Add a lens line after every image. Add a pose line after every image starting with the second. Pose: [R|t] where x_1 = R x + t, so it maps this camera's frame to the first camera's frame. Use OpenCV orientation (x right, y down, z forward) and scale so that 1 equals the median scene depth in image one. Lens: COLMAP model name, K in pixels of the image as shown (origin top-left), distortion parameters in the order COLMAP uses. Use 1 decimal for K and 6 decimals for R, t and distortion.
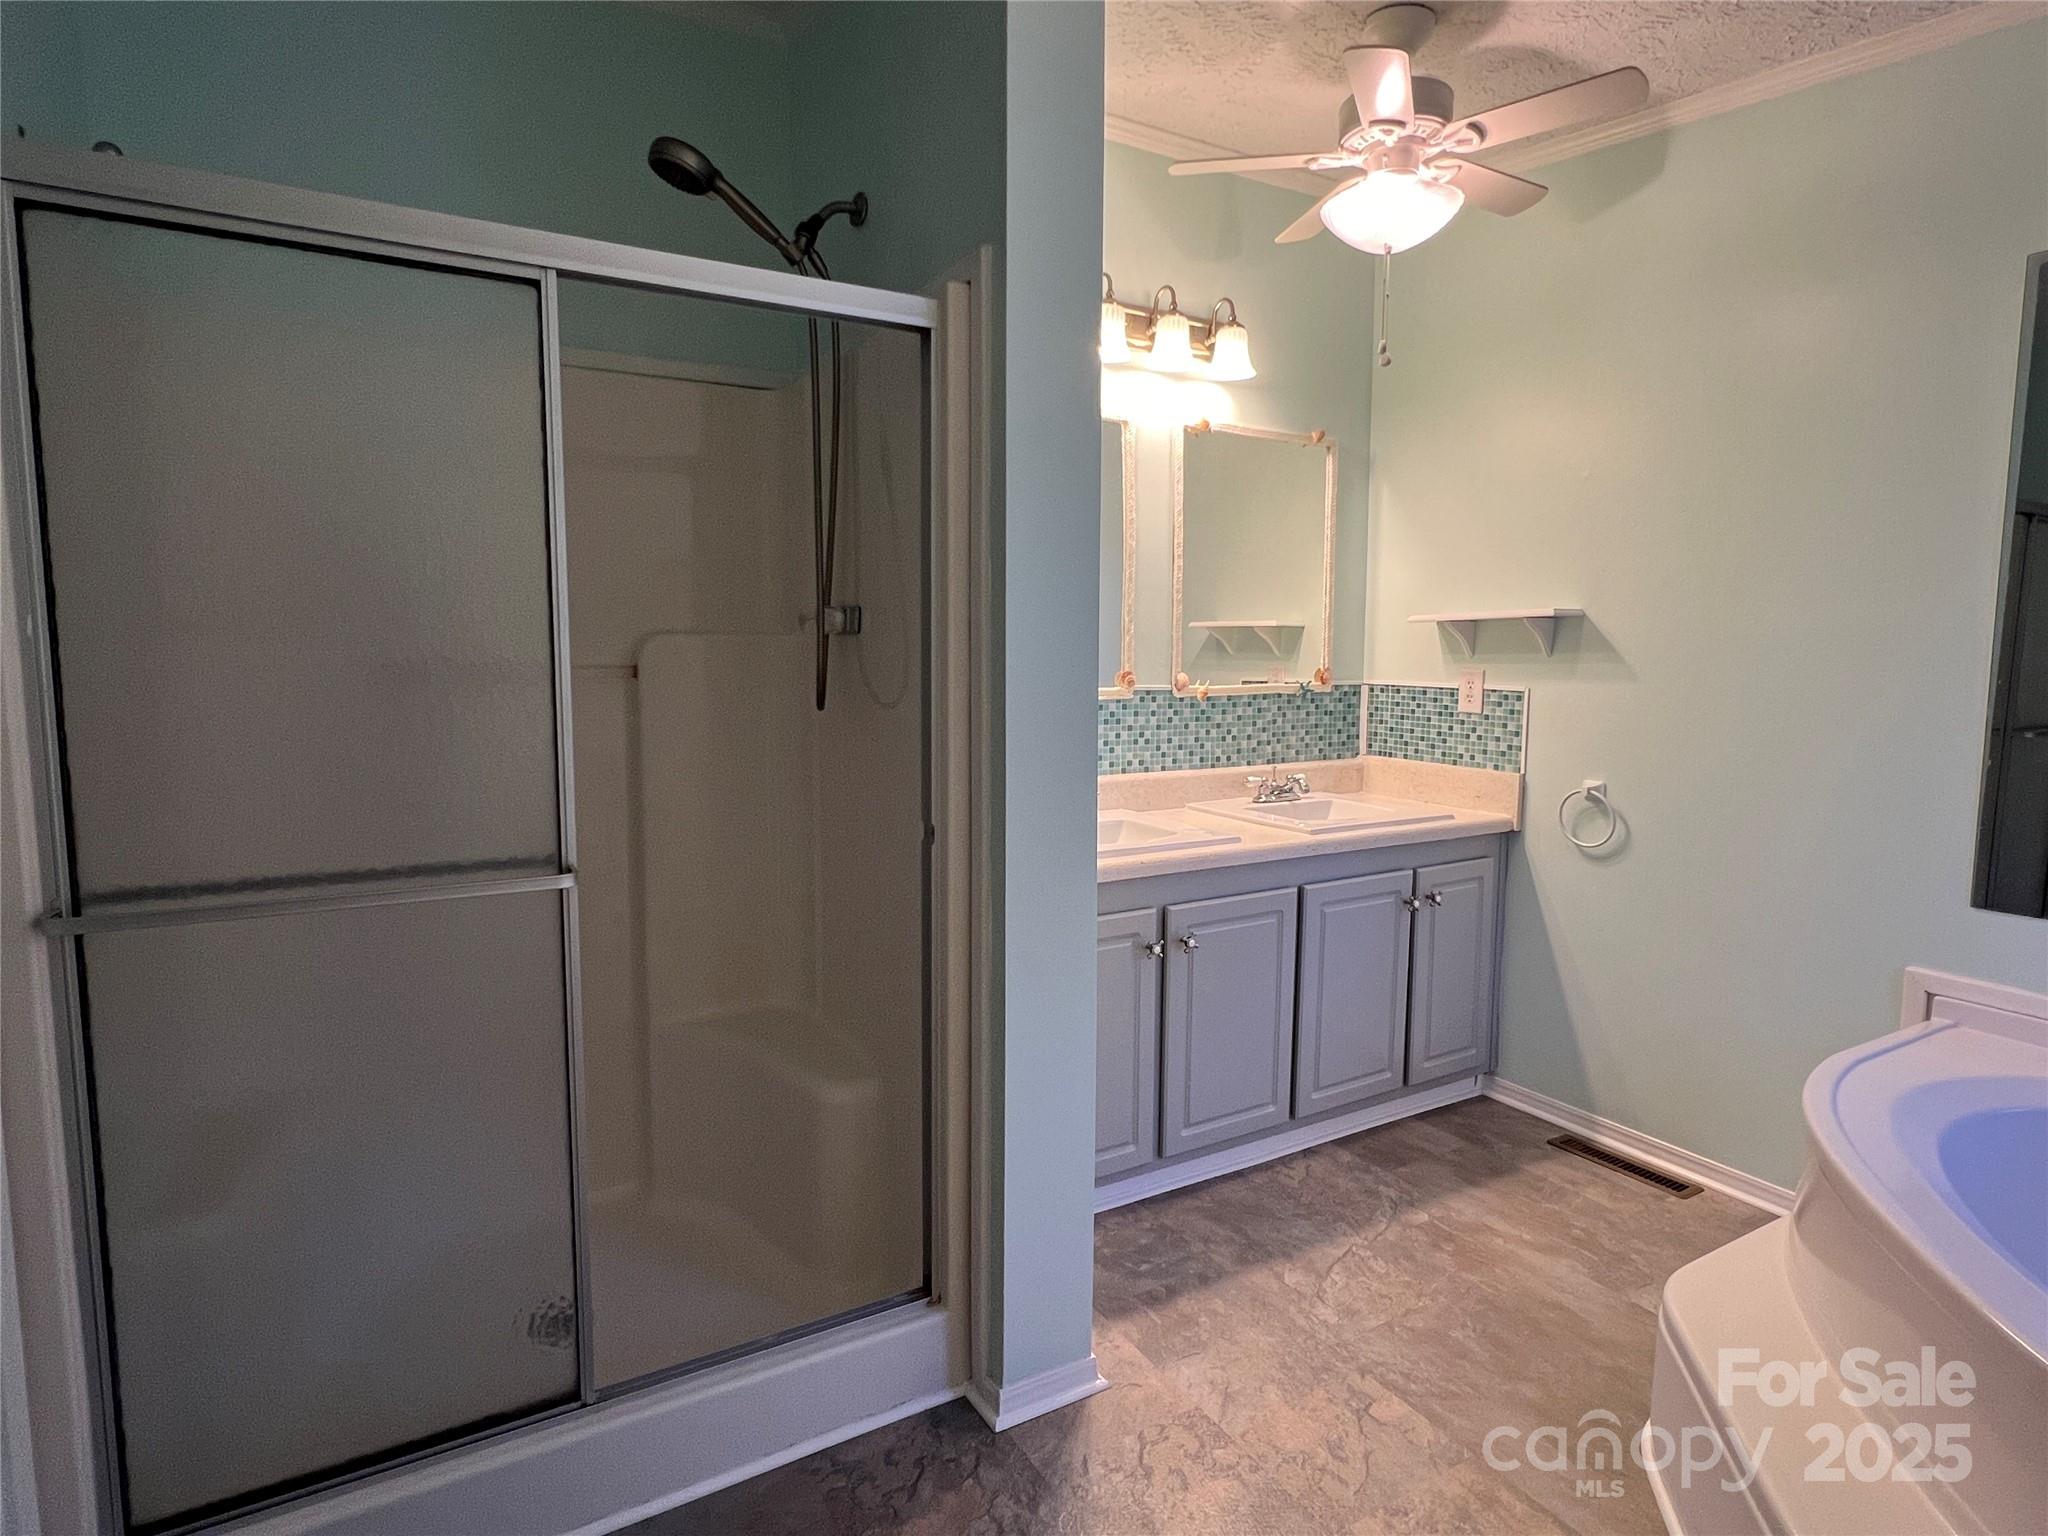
lens RADIAL K [[1070.5, 0, 1020.1], [0, 1070.5, 761.4], [0, 0, 1]] dist [0.001395, -0.002693]
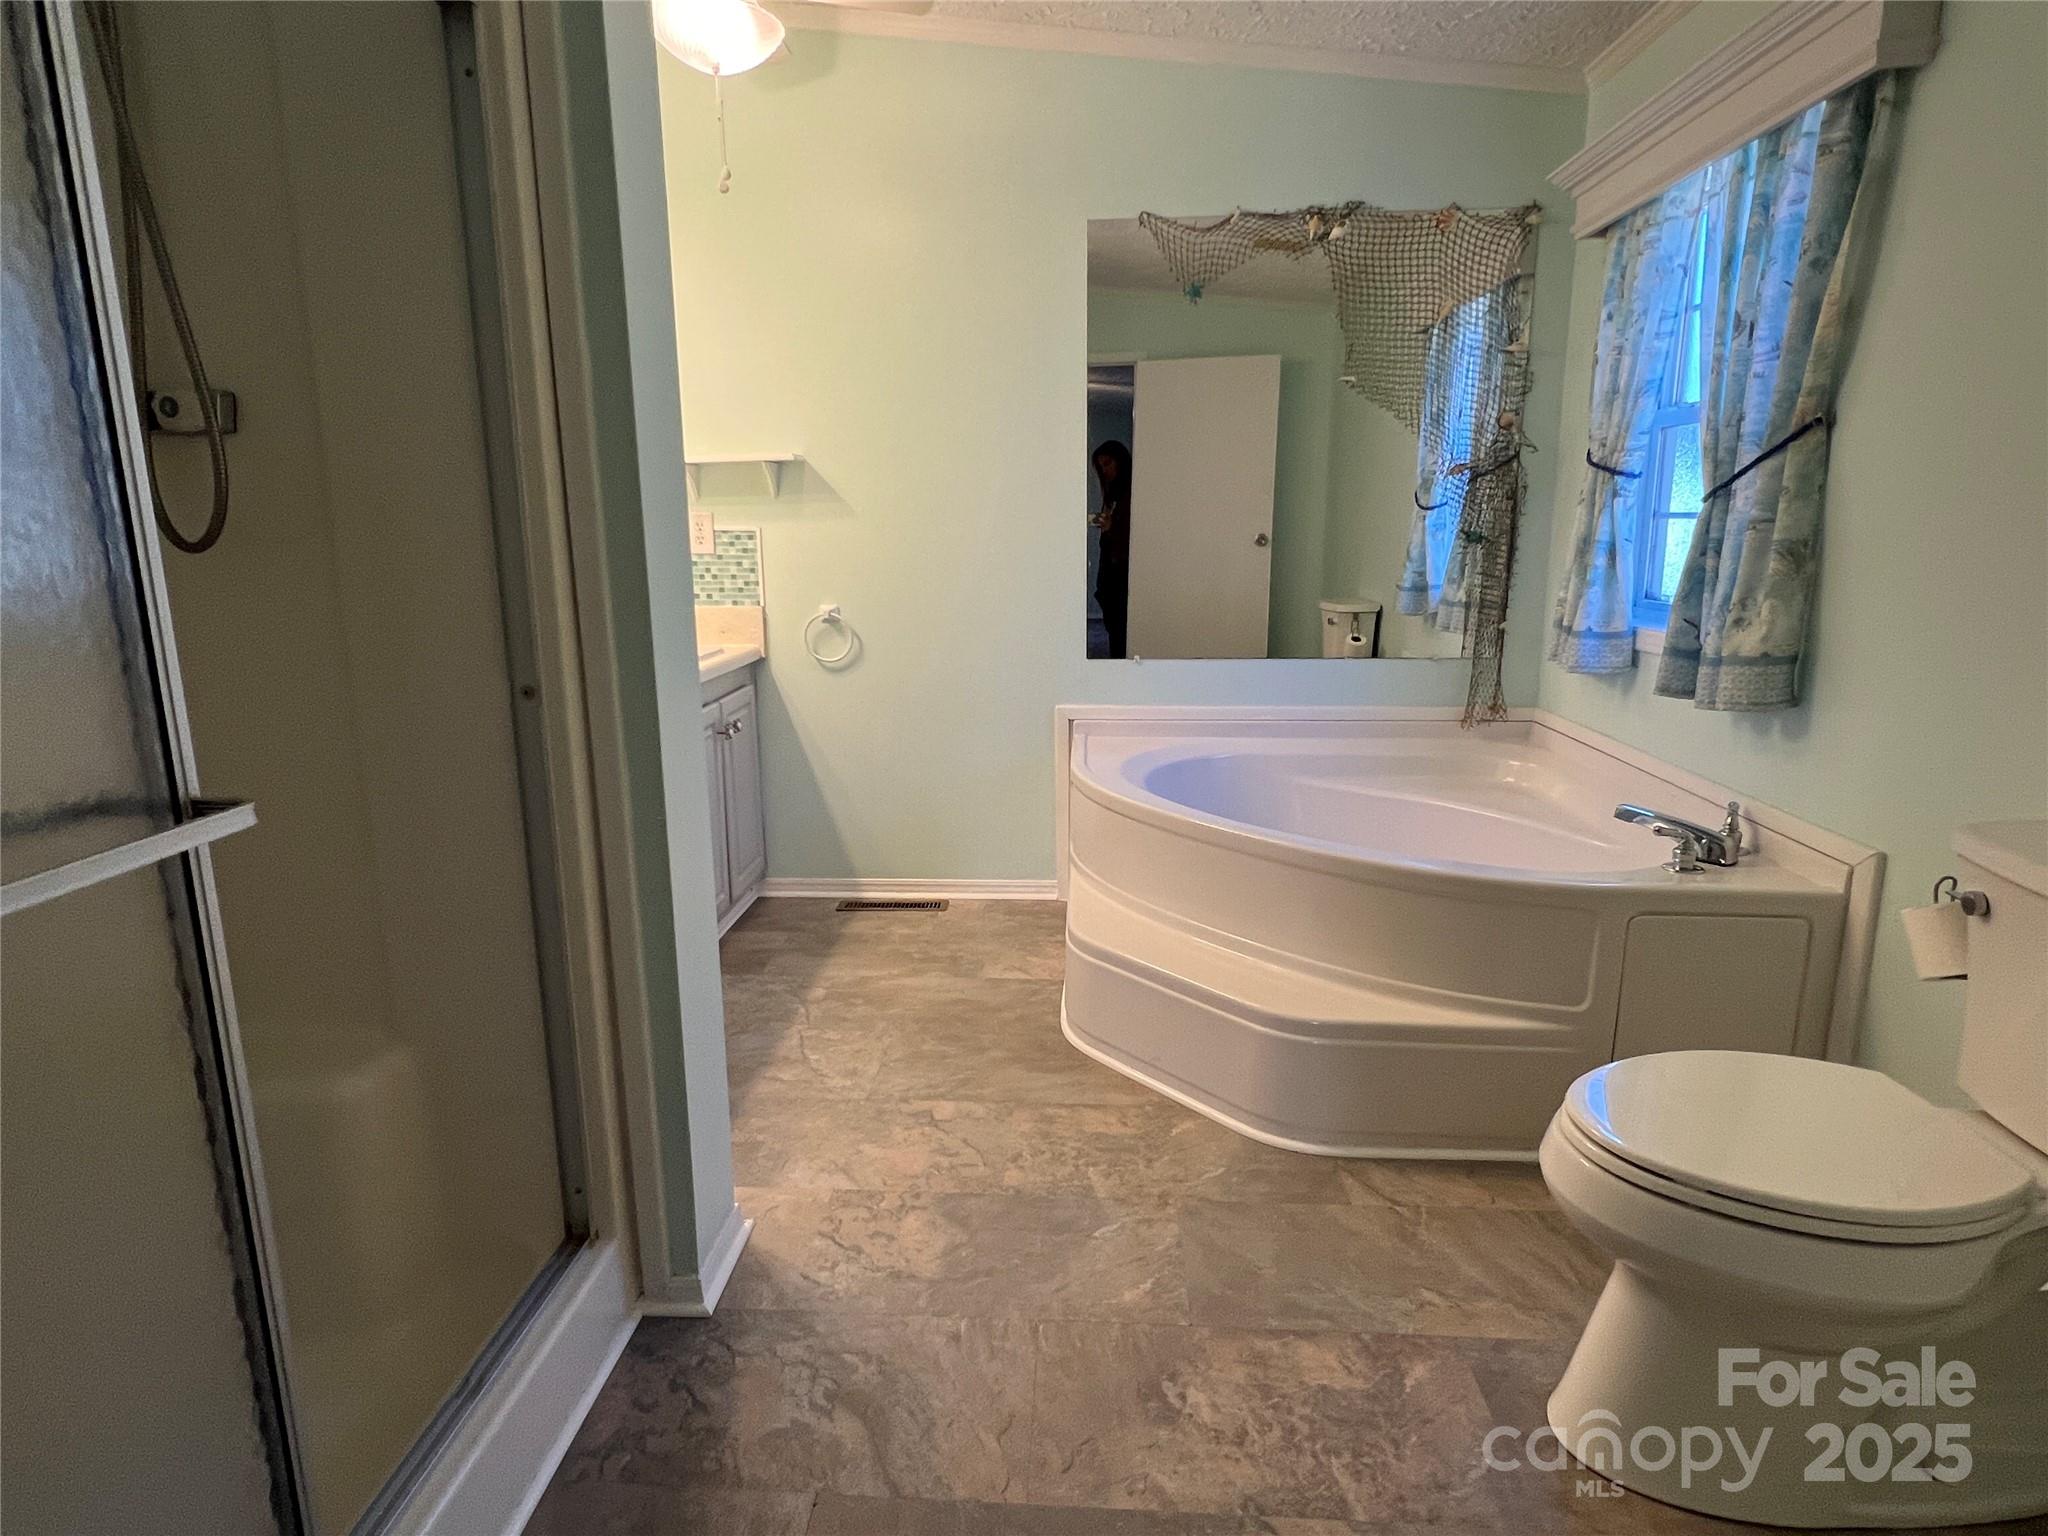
lens RADIAL K [[1070.5, 0, 1019.9], [0, 1070.5, 761.3], [0, 0, 1]] dist [0.001395, -0.002693]
pose [[0.550408, -0.189711, 0.813056, -0.374065], [0.093578, 0.981723, 0.165718, 0.012387], [-0.829635, -0.015128, 0.558101, 0.176624]]
